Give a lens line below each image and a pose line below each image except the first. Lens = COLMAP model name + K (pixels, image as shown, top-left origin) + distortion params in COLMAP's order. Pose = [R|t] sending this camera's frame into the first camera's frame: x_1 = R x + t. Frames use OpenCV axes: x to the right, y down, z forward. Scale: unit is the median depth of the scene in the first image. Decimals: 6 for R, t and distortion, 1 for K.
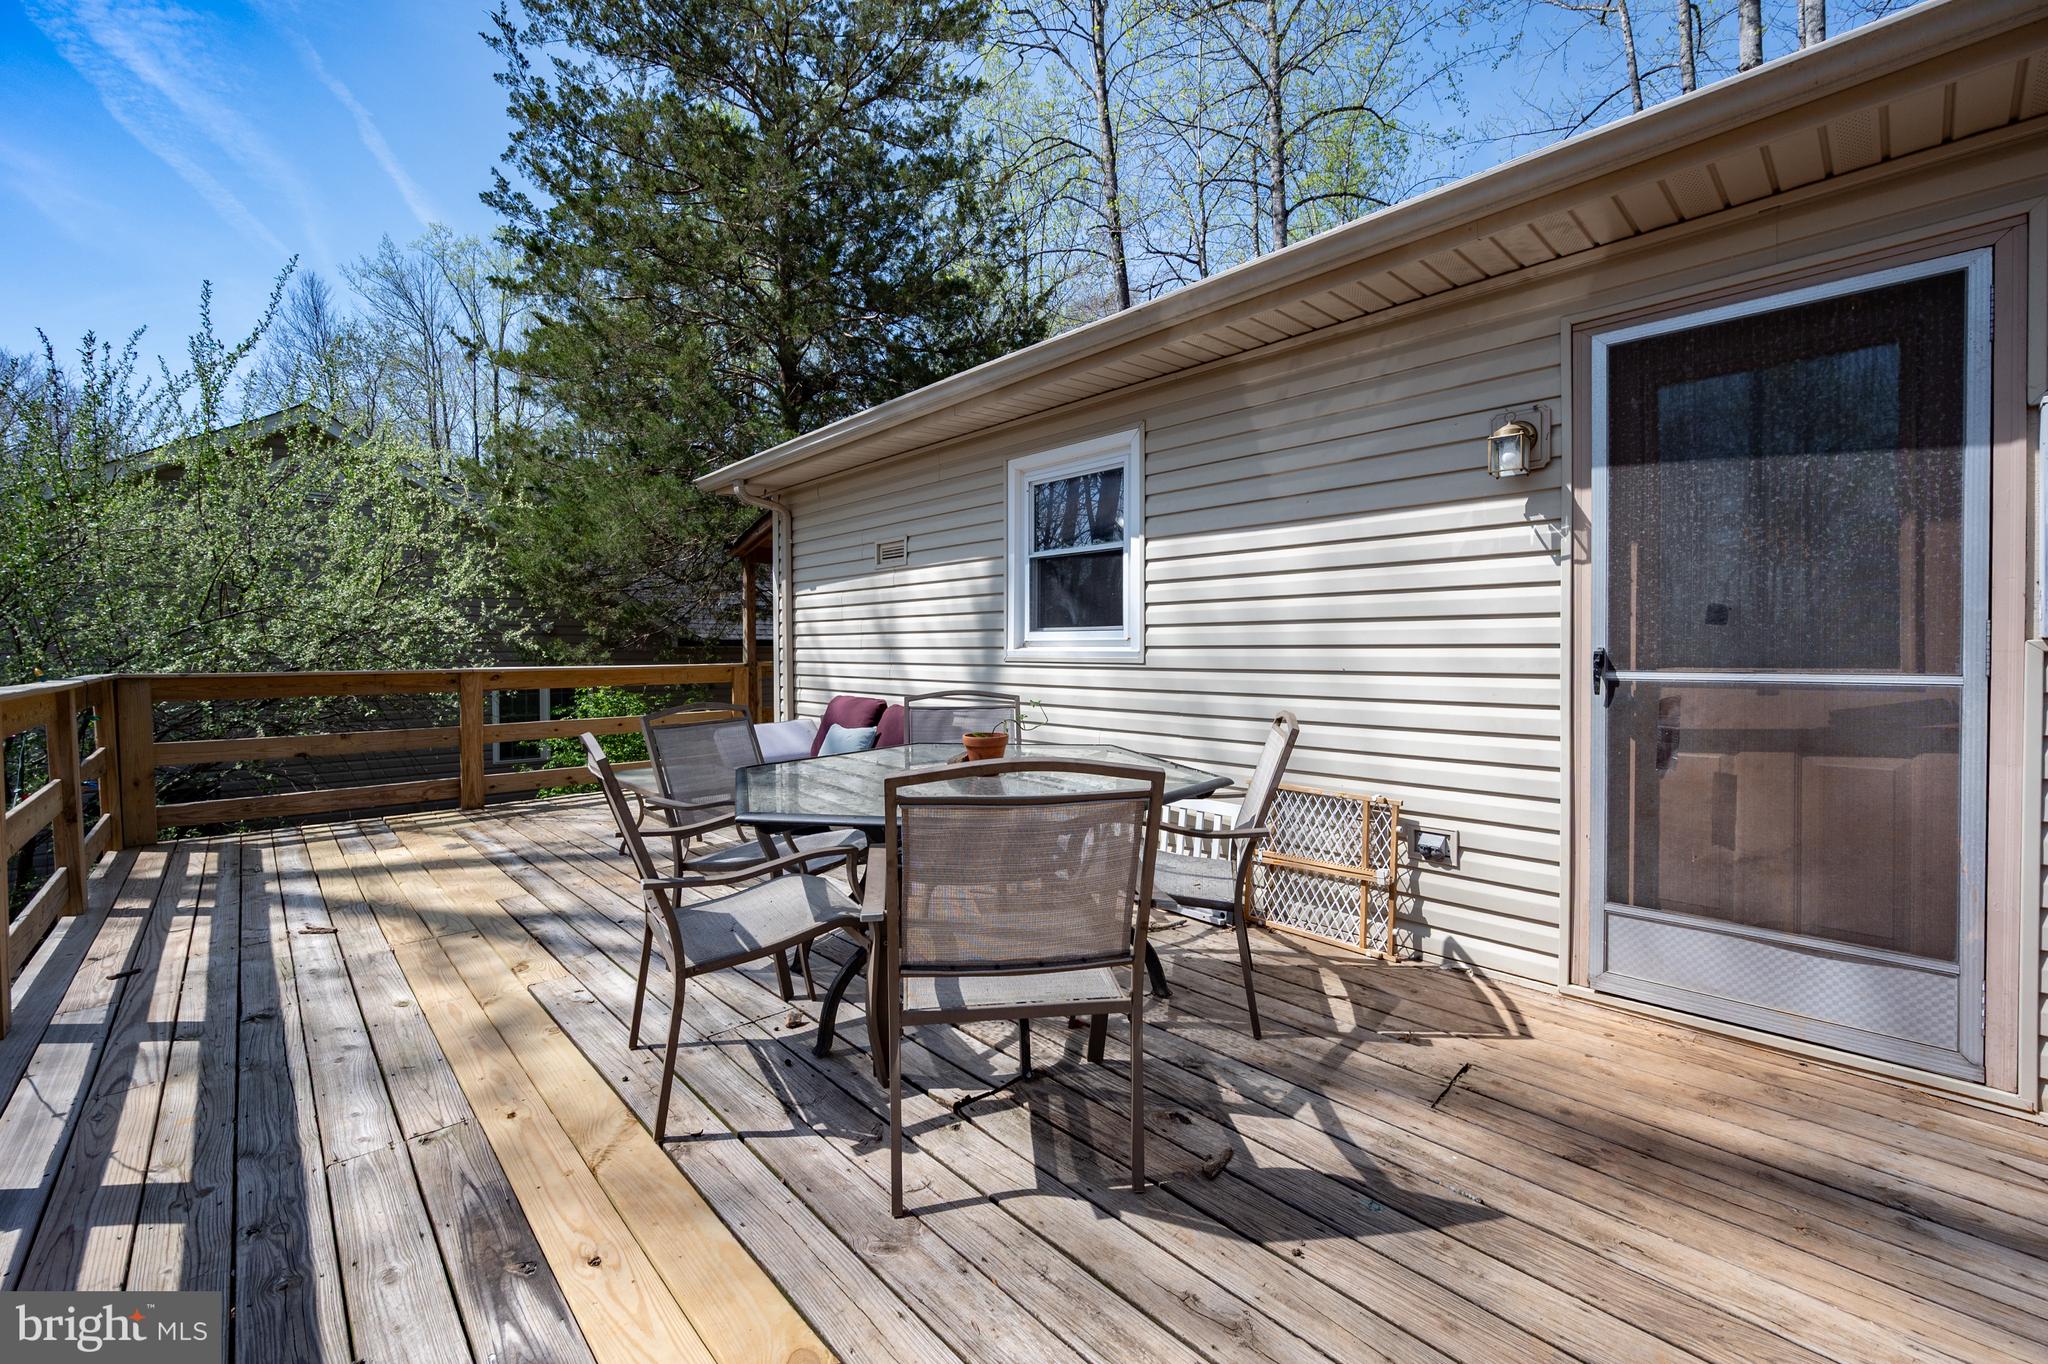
lens RADIAL K [[826.7, 0, 1007.4], [0, 826.7, 658.1], [0, 0, 1]] dist [-0.001274, -0.000059]
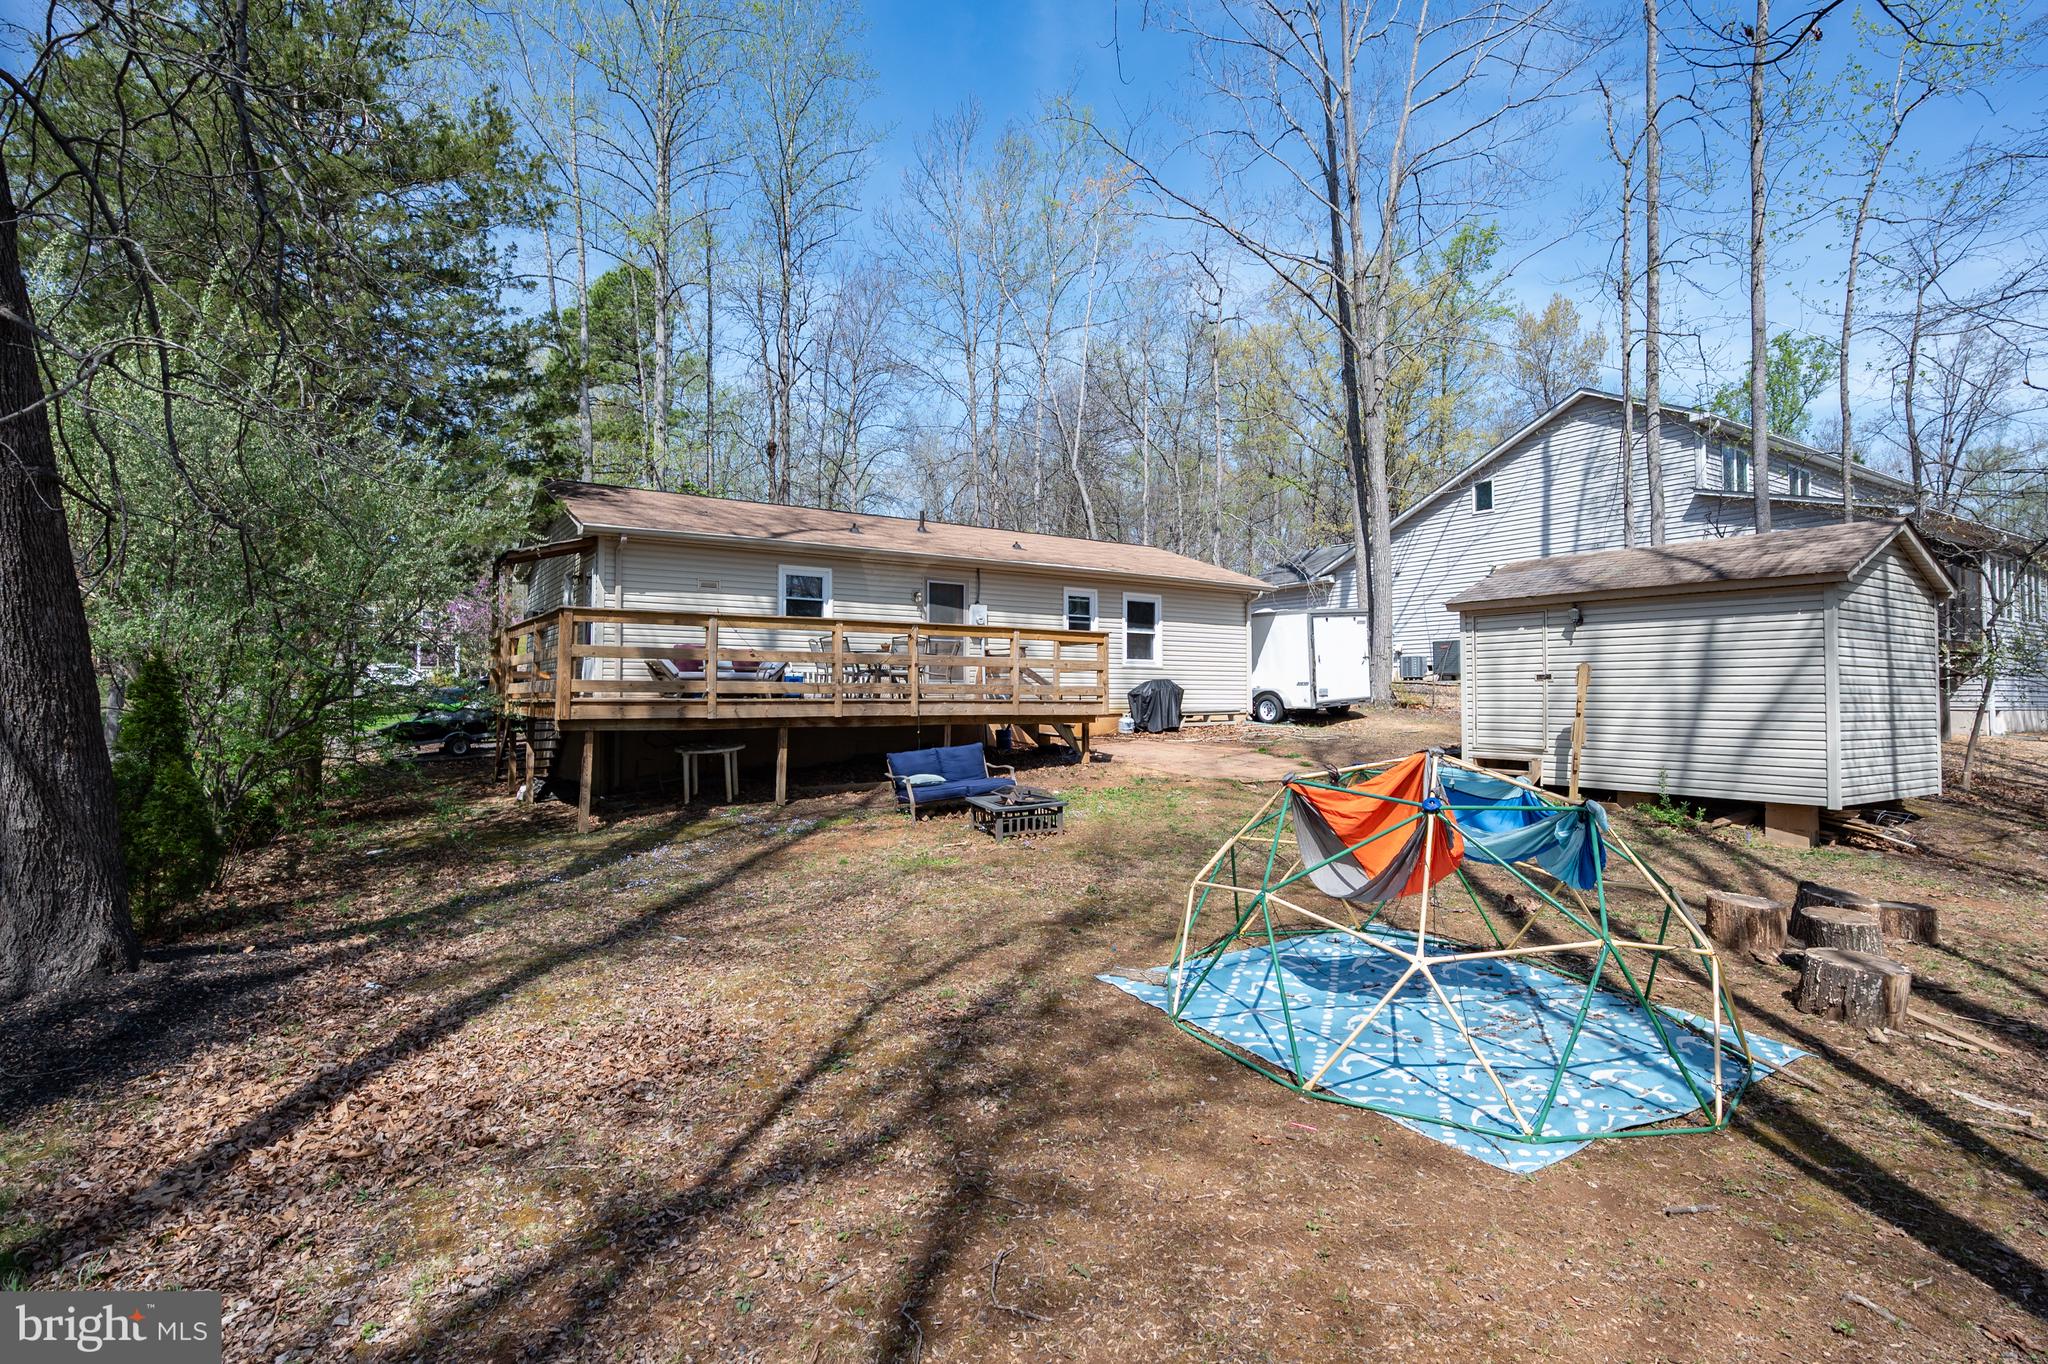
lens RADIAL K [[1009.8, 0, 1012.5], [0, 1009.8, 662.6], [0, 0, 1]] dist [0.000021, 0.000602]
pose [[0.158070, 0.037761, 0.986706, -4.727789], [0.009655, 0.999162, -0.039785, 0.359246], [-0.987381, 0.015815, 0.157572, -0.518697]]
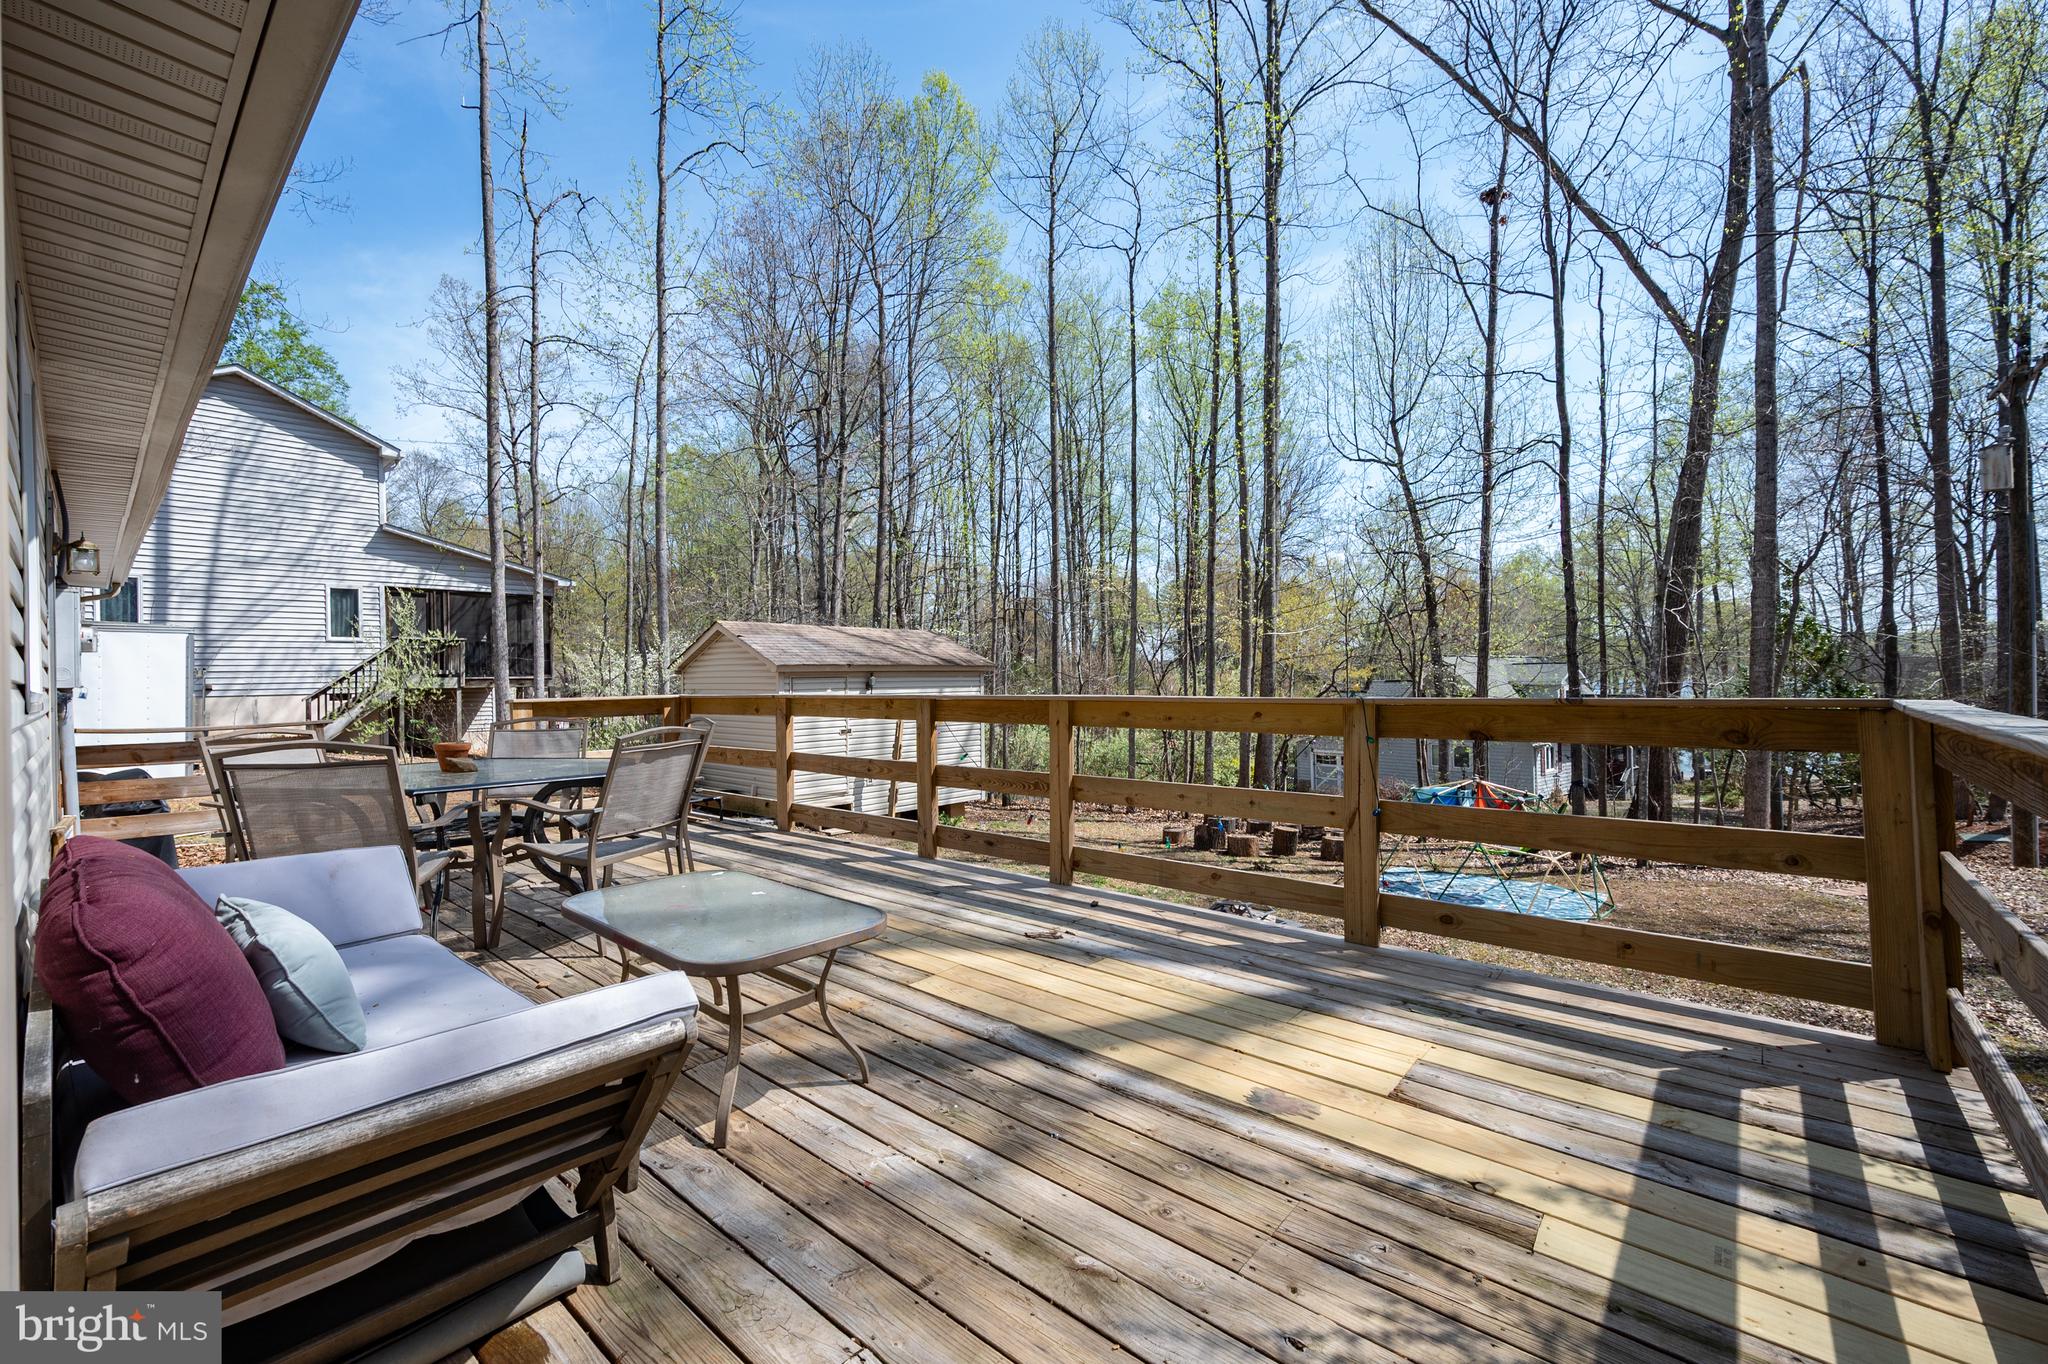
lens RADIAL K [[836.5, 0, 1024.0], [0, 836.5, 682.0], [0, 0, 1]] dist [-0.001298, -0.000148]
pose [[-0.994339, 0.020382, -0.104281, -0.733395], [0.018628, 0.999669, 0.017768, -0.020878], [0.104608, 0.015724, -0.994389, 2.173596]]
